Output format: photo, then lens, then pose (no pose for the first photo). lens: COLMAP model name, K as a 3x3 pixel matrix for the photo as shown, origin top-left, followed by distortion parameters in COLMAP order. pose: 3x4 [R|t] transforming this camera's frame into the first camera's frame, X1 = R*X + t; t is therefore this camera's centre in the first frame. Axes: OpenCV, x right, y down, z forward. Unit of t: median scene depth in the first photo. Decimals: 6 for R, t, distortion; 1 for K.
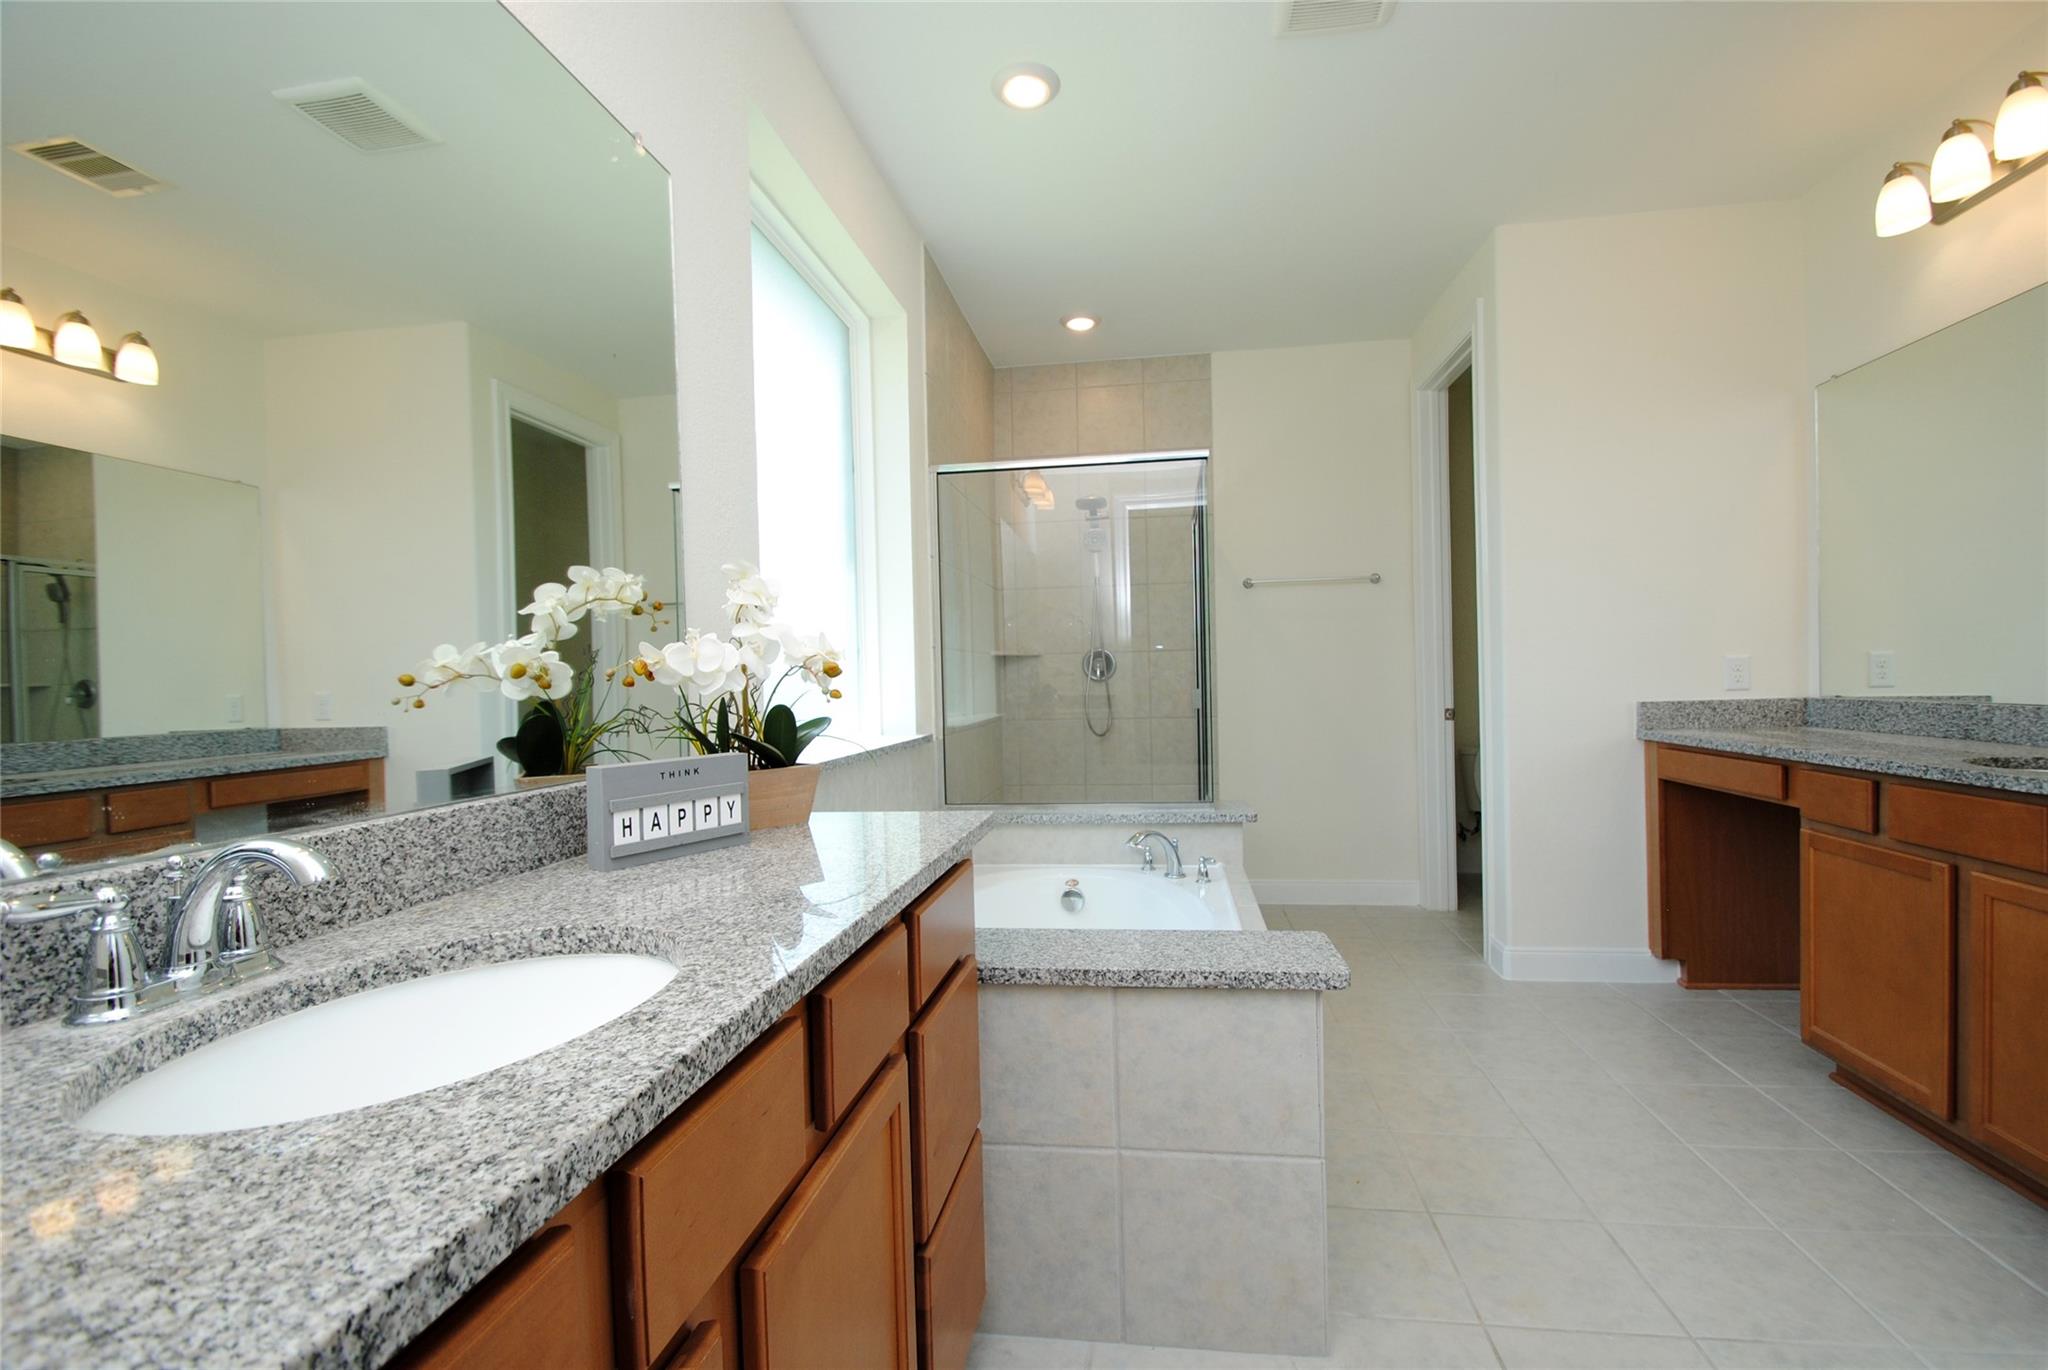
lens RADIAL K [[897.6, 0, 1039.6], [0, 897.6, 692.0], [0, 0, 1]] dist [0.016031, -0.017713]
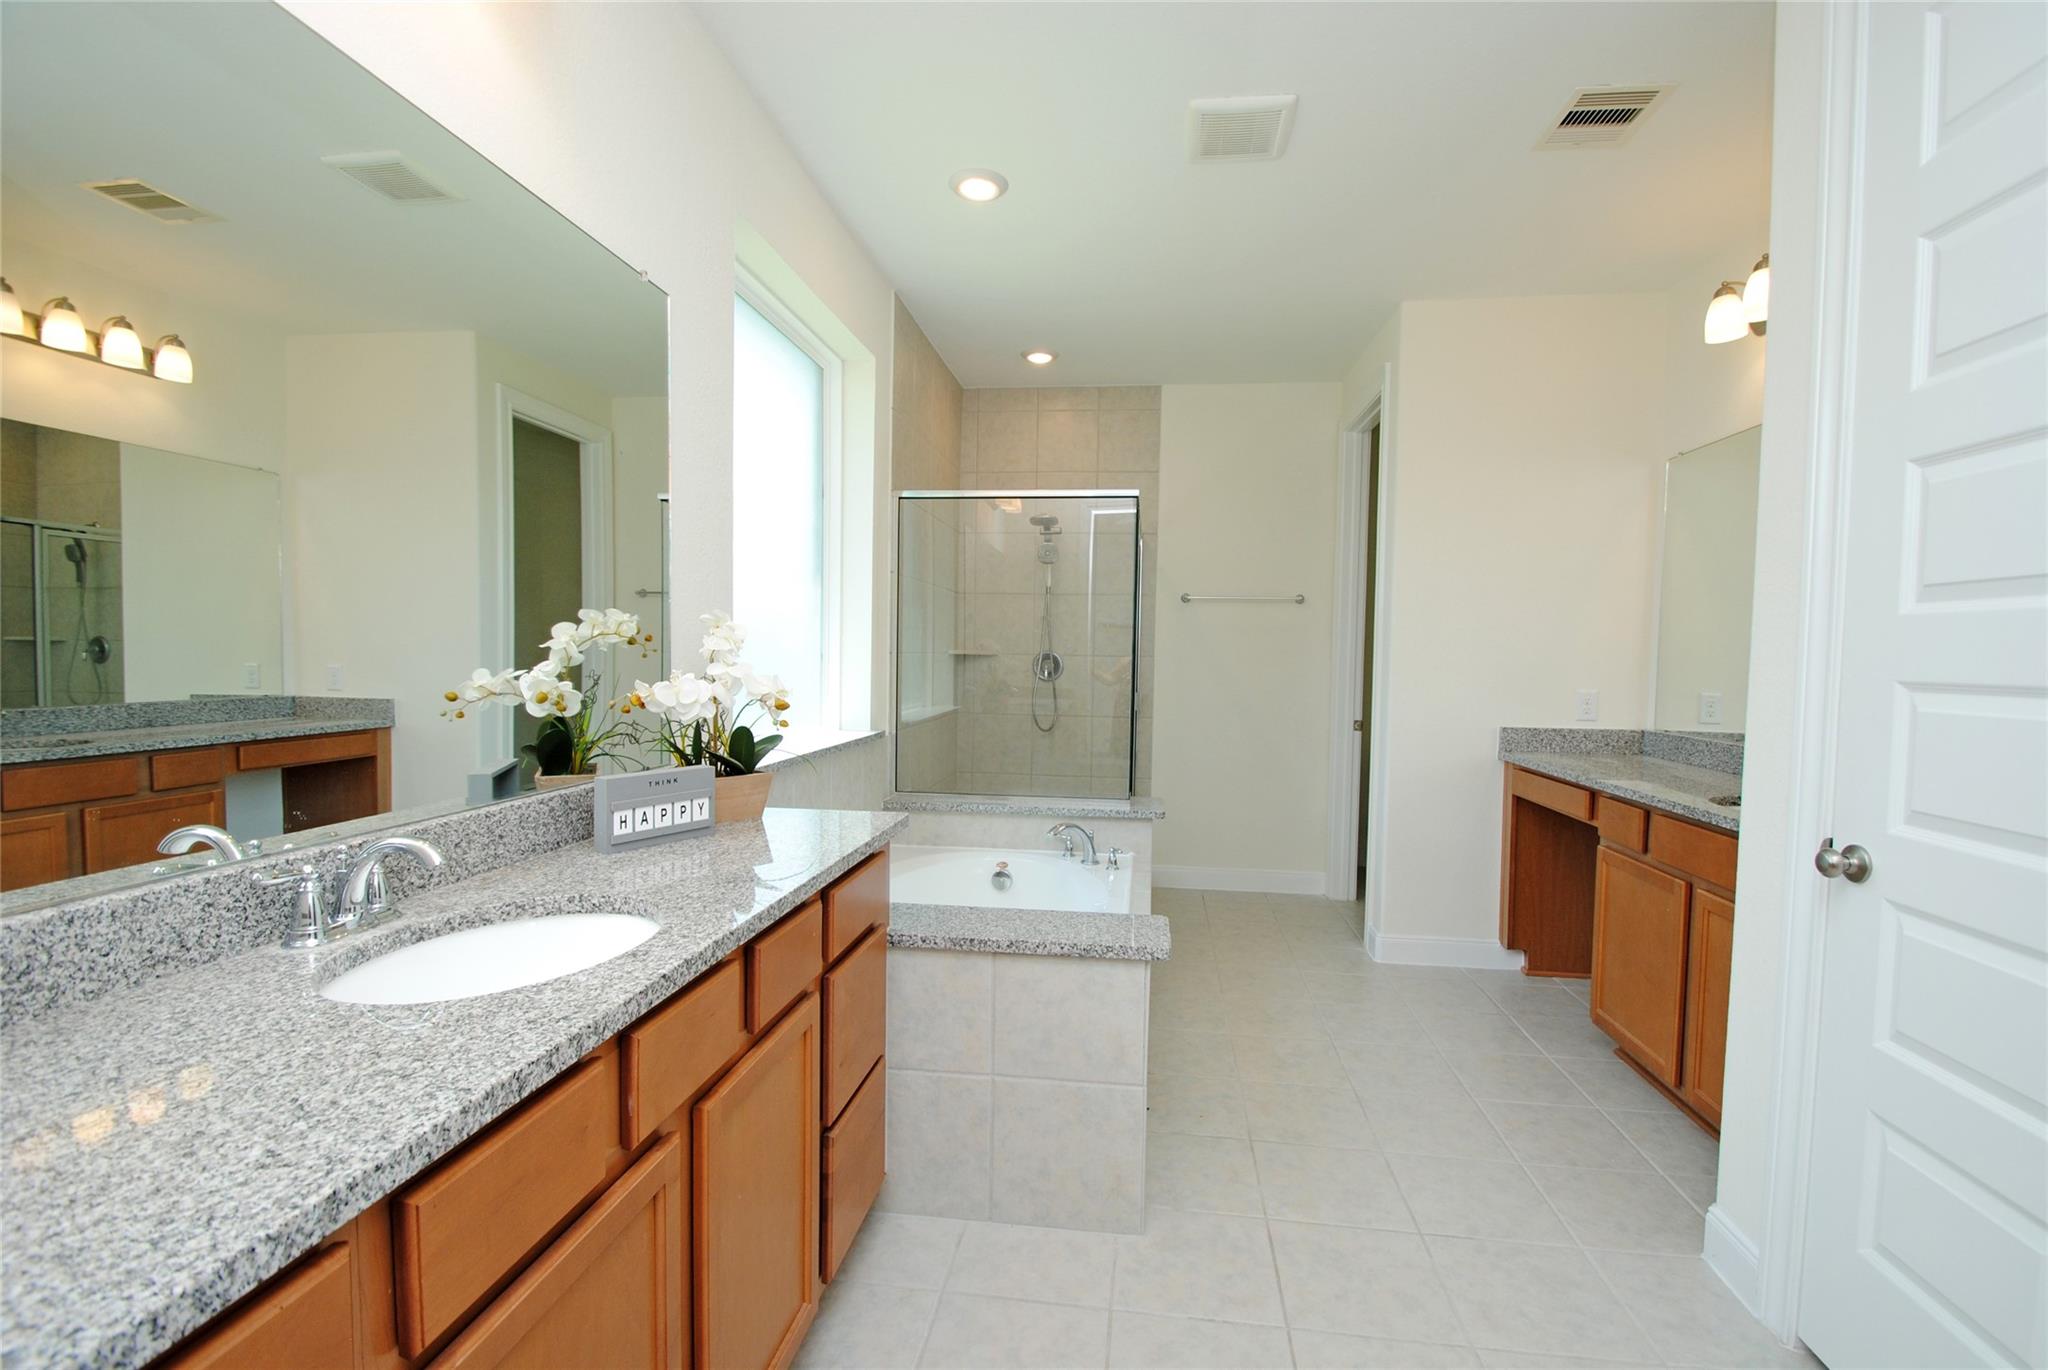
lens RADIAL K [[897.6, 0, 1039.6], [0, 897.6, 692.0], [0, 0, 1]] dist [0.016031, -0.017713]
pose [[0.998947, 0.041556, 0.019439, 0.104812], [-0.042096, 0.998714, 0.028254, -0.085069], [-0.018240, -0.029043, 0.999412, -0.281567]]
